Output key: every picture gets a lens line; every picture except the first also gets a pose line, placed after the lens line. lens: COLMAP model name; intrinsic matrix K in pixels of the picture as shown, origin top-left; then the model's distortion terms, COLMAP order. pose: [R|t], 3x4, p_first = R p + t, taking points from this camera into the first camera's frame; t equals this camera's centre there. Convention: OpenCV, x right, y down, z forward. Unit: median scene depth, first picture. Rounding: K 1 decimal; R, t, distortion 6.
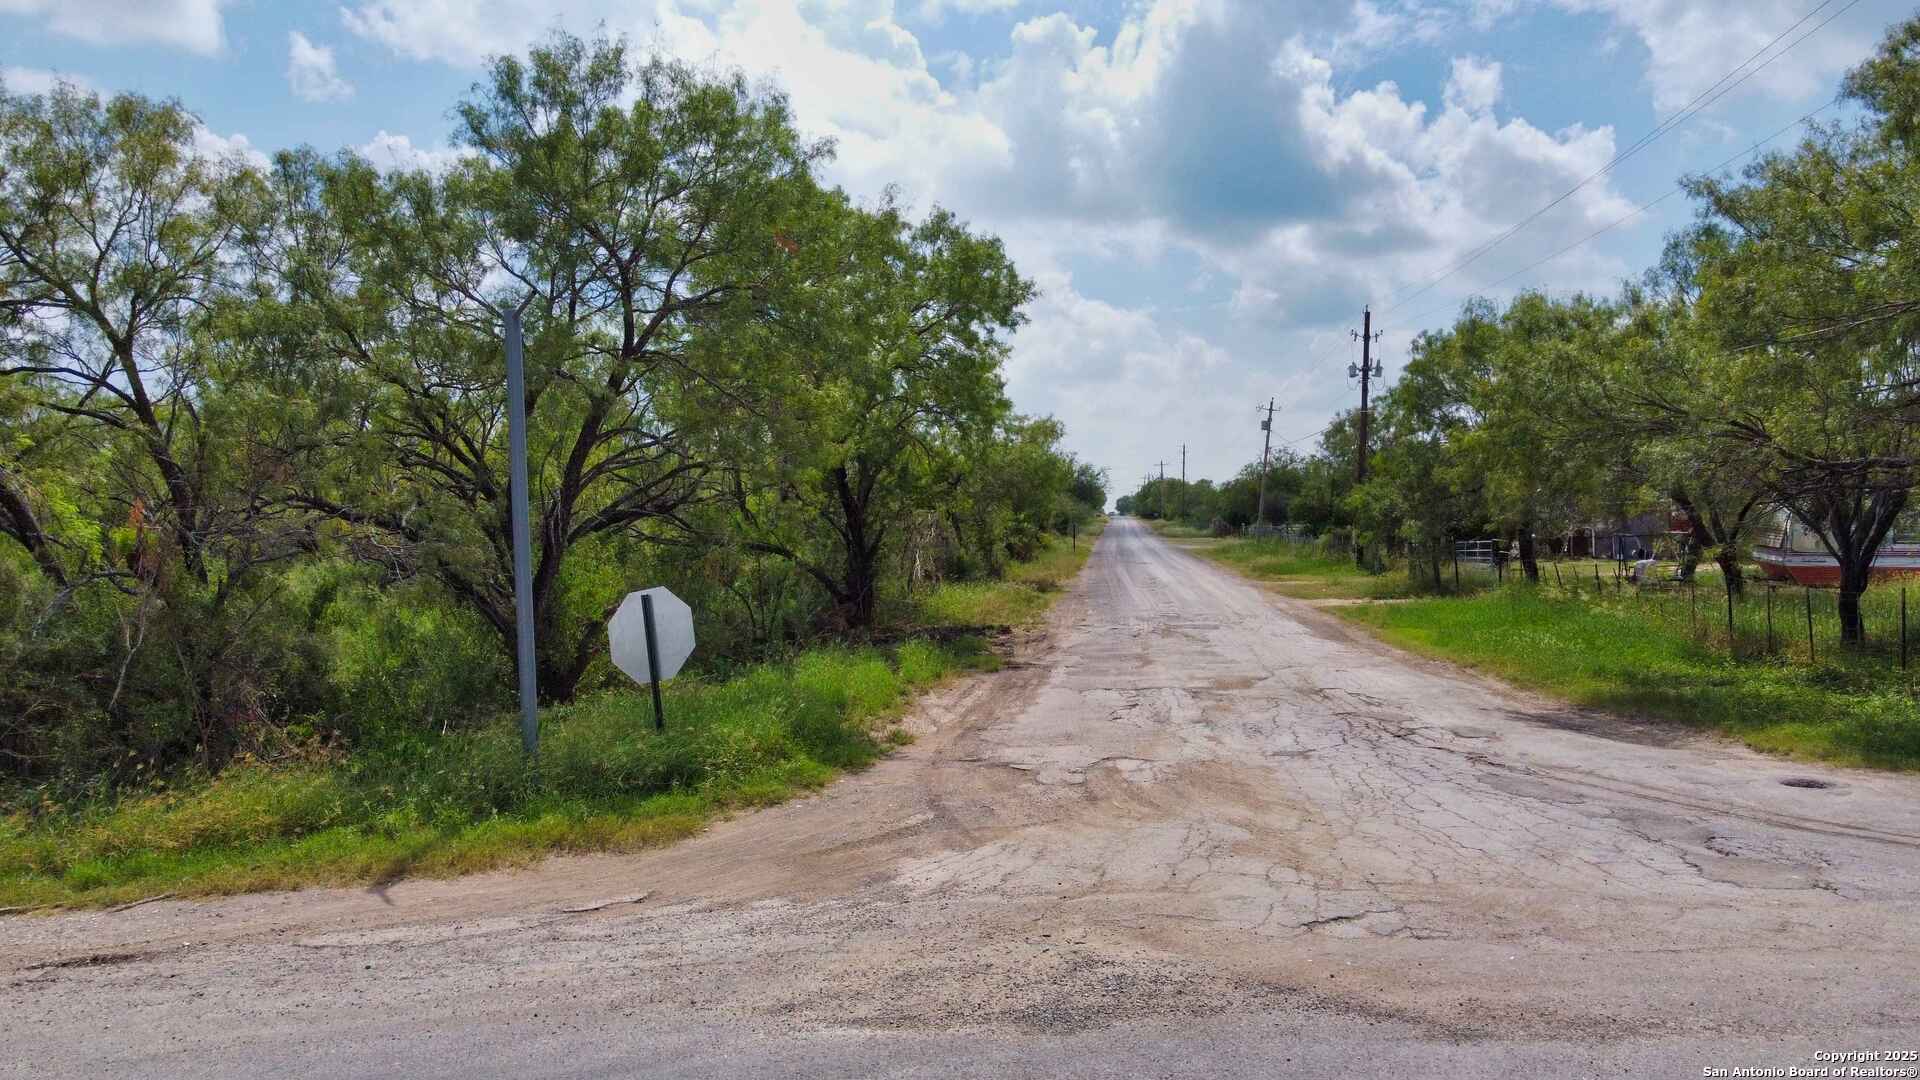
lens RADIAL K [[1362.2, 0, 960.0], [0, 1362.2, 540.0], [0, 0, 1]] dist [0.001121, 0.003231]
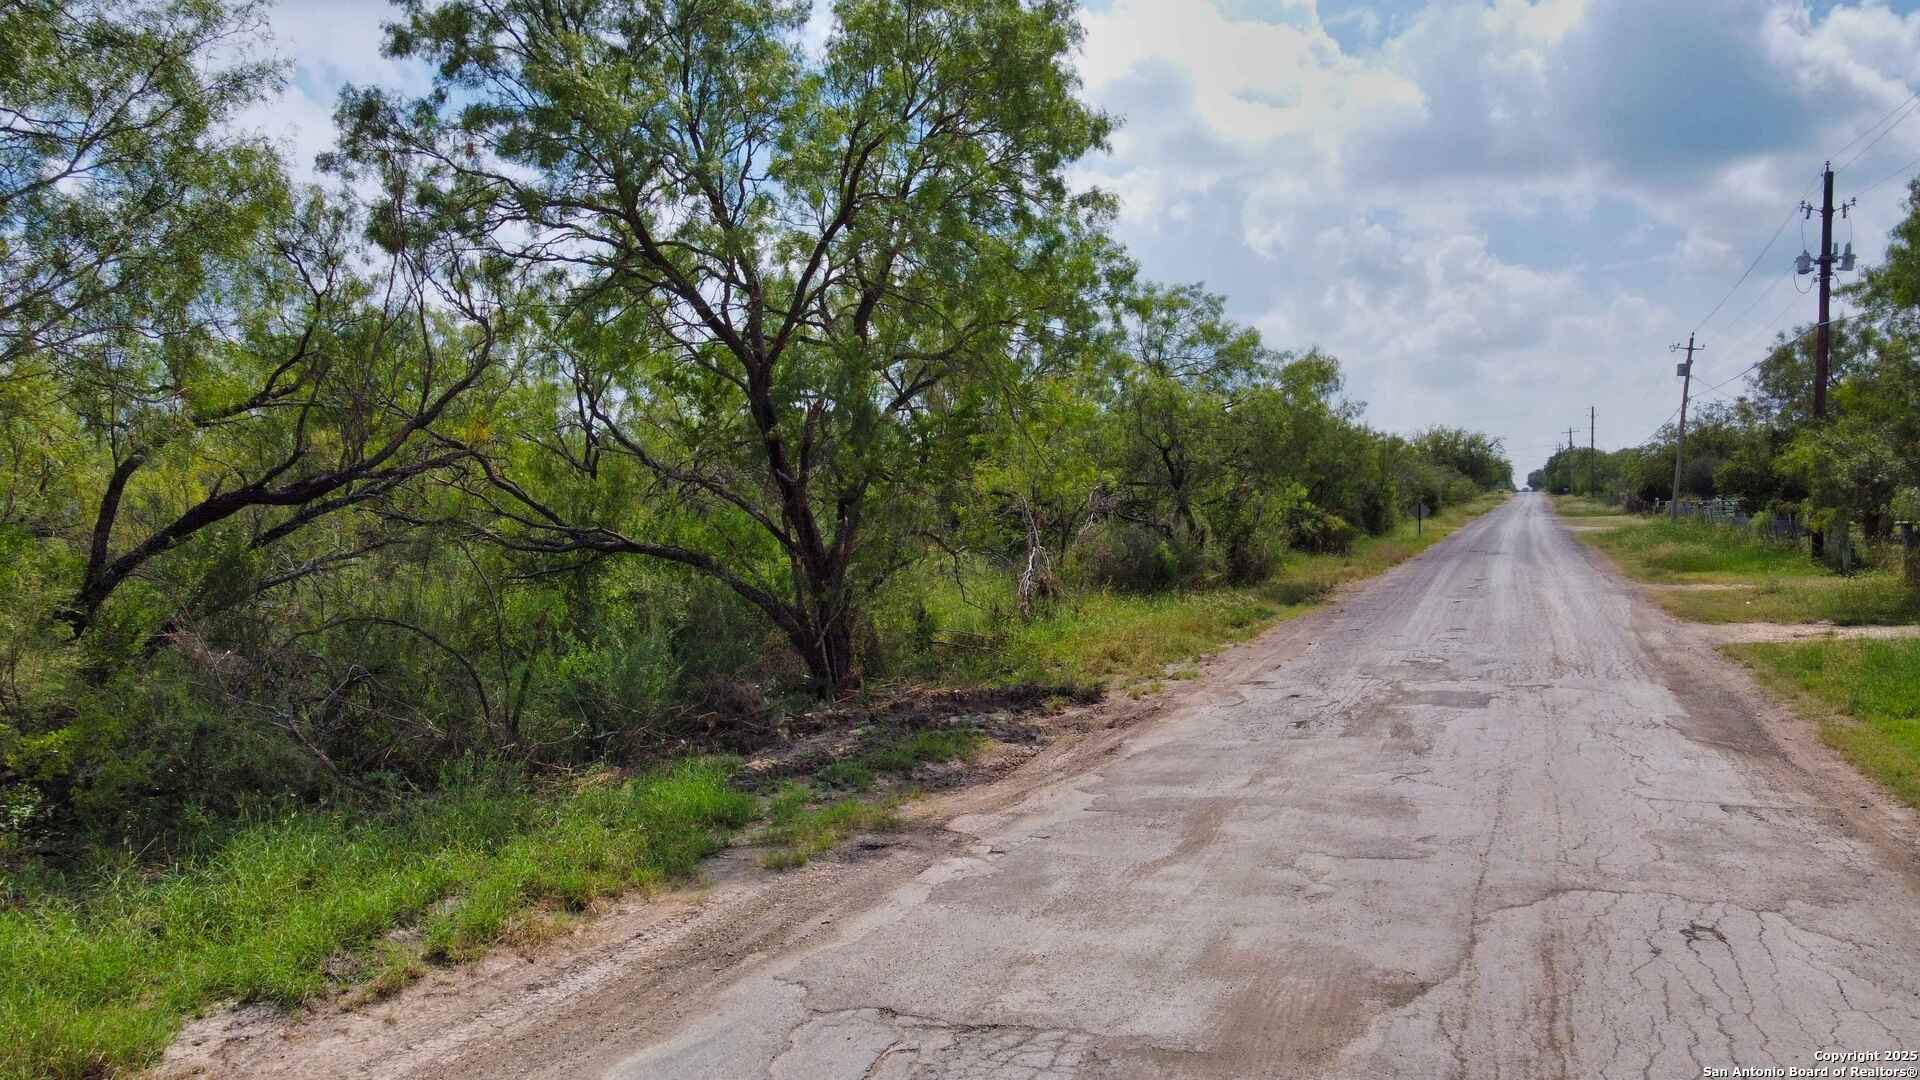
lens RADIAL K [[1362.2, 0, 960.0], [0, 1362.2, 540.0], [0, 0, 1]] dist [0.001121, 0.003231]
pose [[0.960200, -0.009109, -0.279165, 0.073533], [0.012669, 0.999860, 0.010950, -0.002641], [0.279026, -0.014051, 0.960181, 0.232511]]
